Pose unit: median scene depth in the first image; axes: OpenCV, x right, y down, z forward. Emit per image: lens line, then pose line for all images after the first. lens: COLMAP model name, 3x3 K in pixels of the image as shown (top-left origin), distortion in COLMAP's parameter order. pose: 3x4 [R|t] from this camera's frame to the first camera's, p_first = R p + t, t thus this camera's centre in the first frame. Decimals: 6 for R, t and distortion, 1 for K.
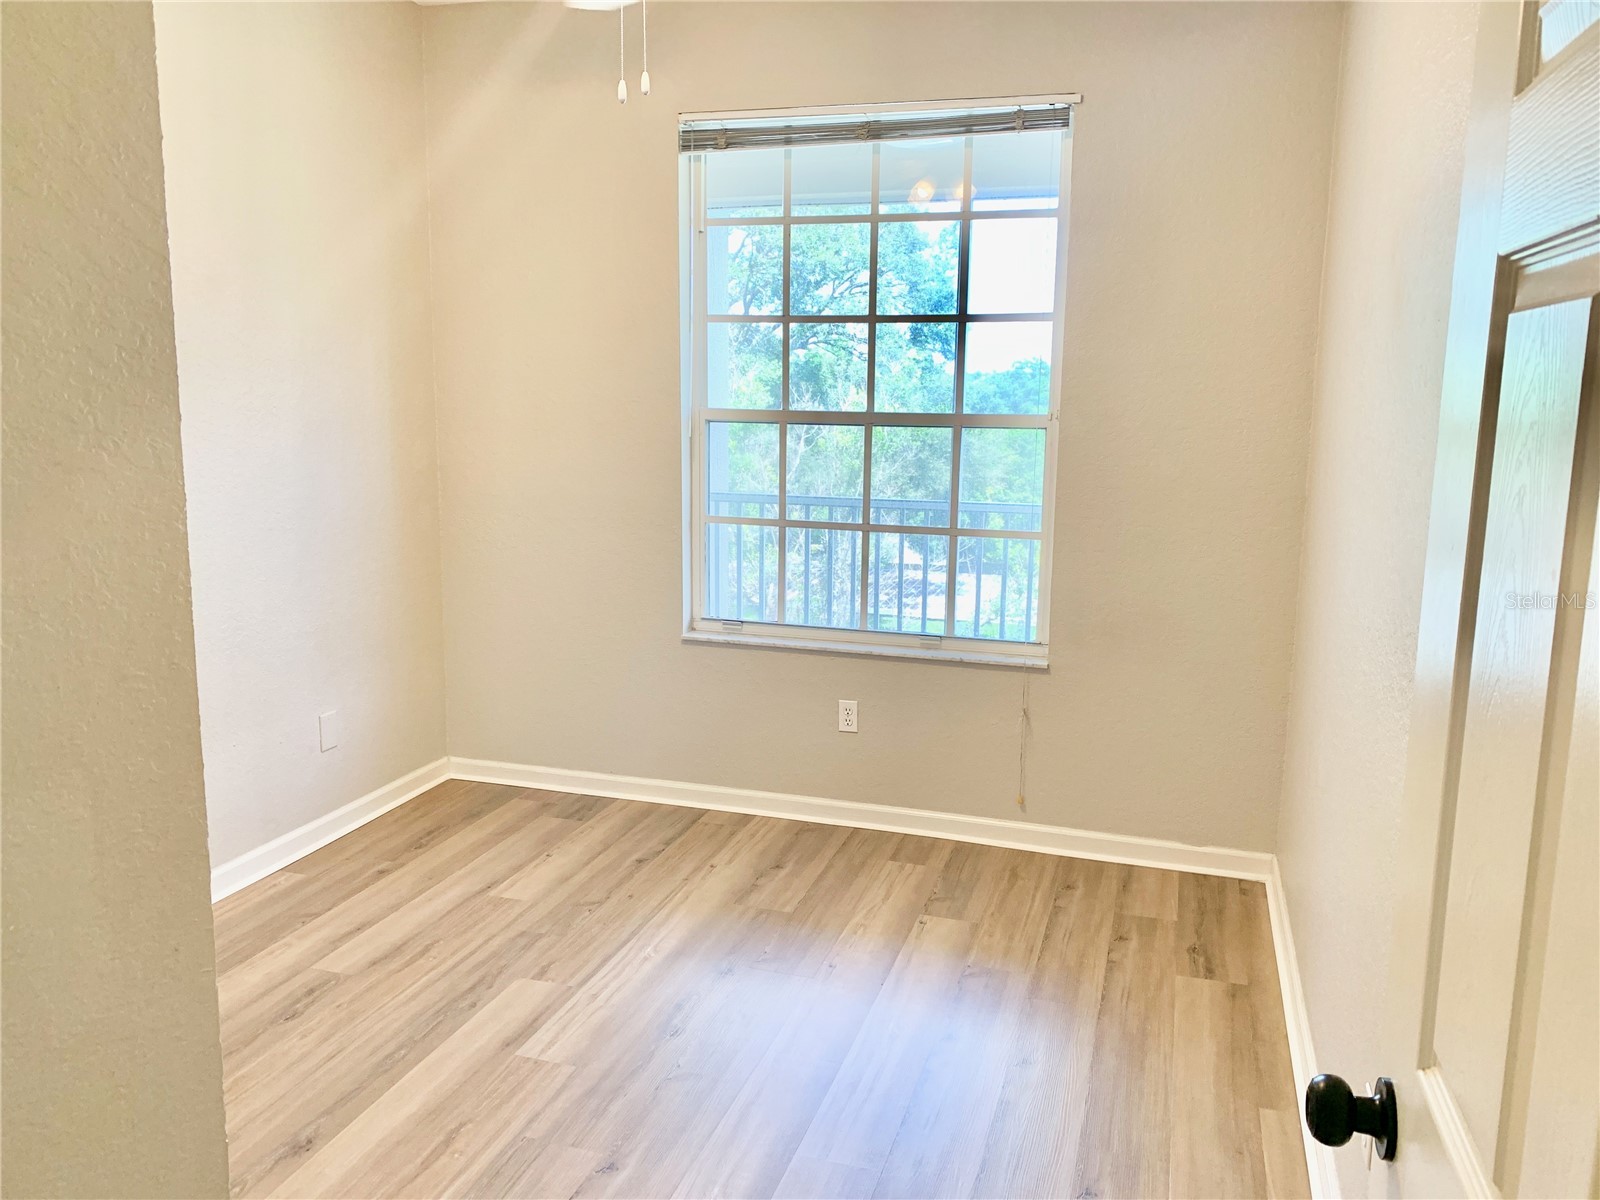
lens RADIAL K [[1249.3, 0, 800.0], [0, 1249.3, 600.0], [0, 0, 1]] dist [-0.003267, -0.017743]
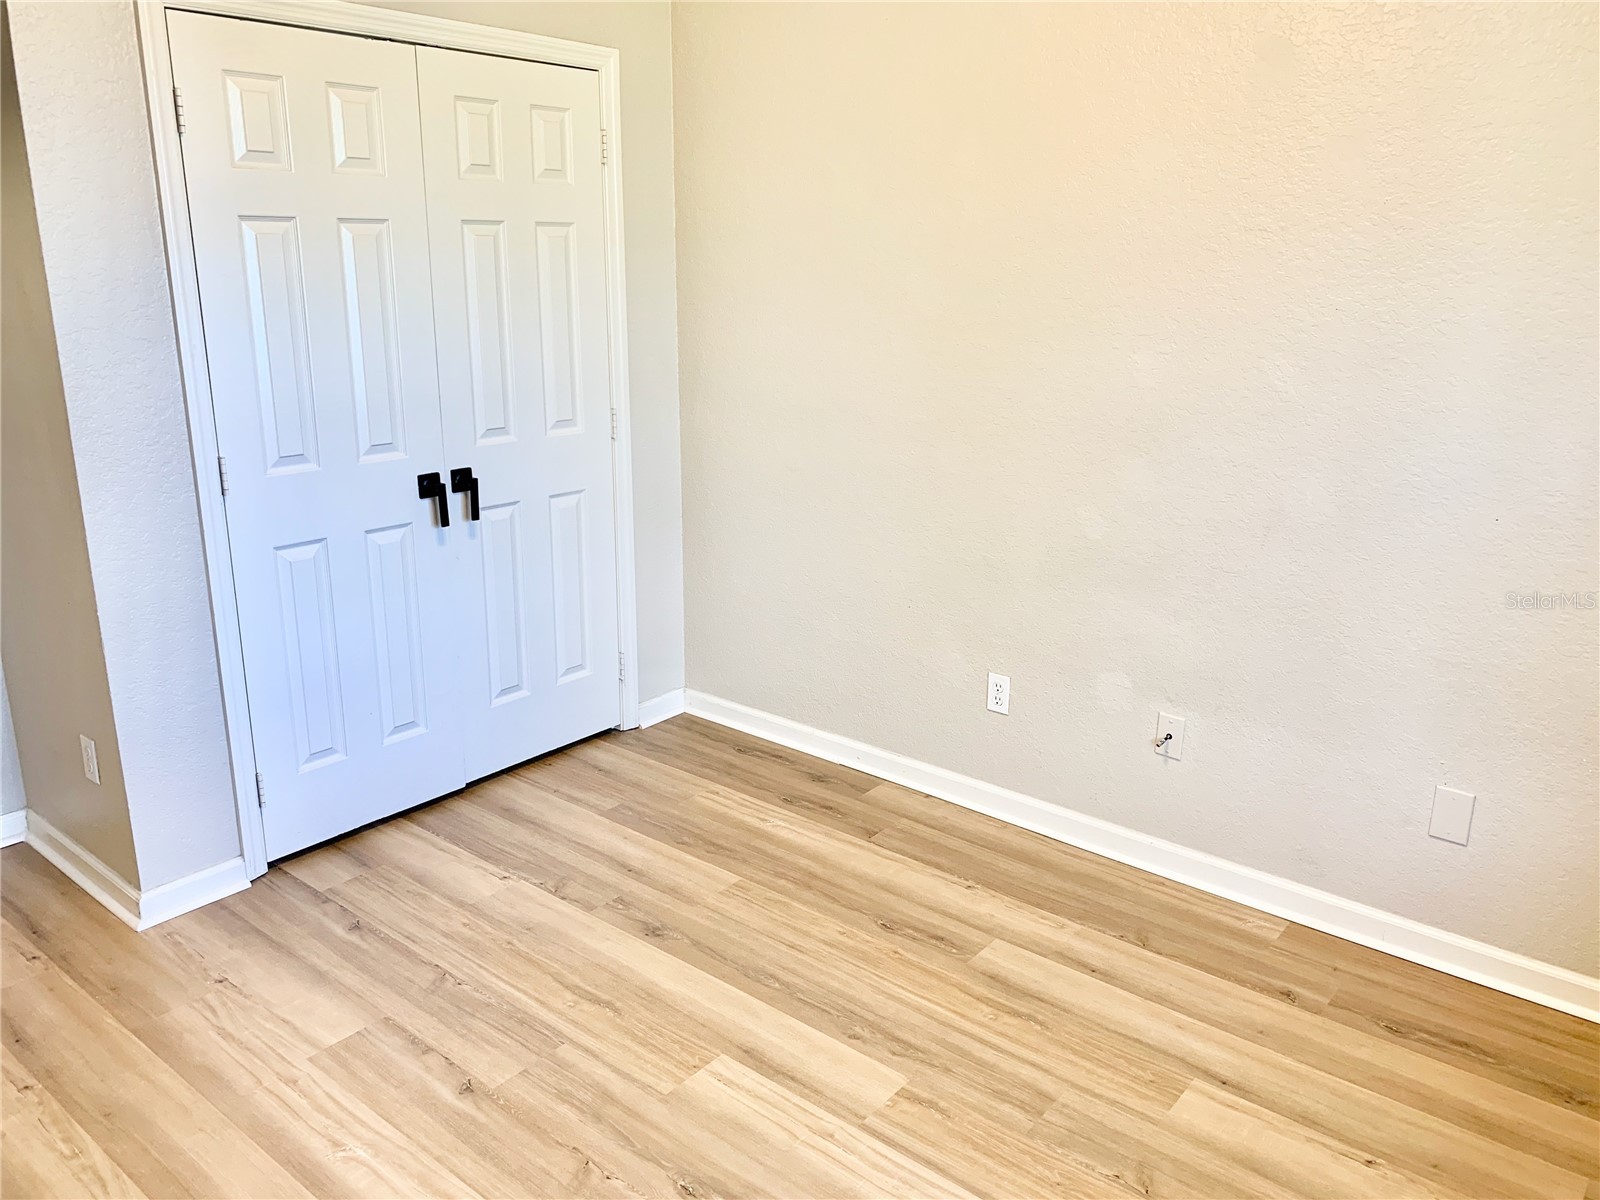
lens RADIAL K [[1249.3, 0, 800.0], [0, 1249.3, 600.0], [0, 0, 1]] dist [-0.003267, -0.017743]
pose [[-0.379775, 0.243200, -0.892538, 0.380005], [-0.177346, 0.927788, 0.328266, -0.187757], [0.907920, 0.282955, -0.309220, 1.047386]]
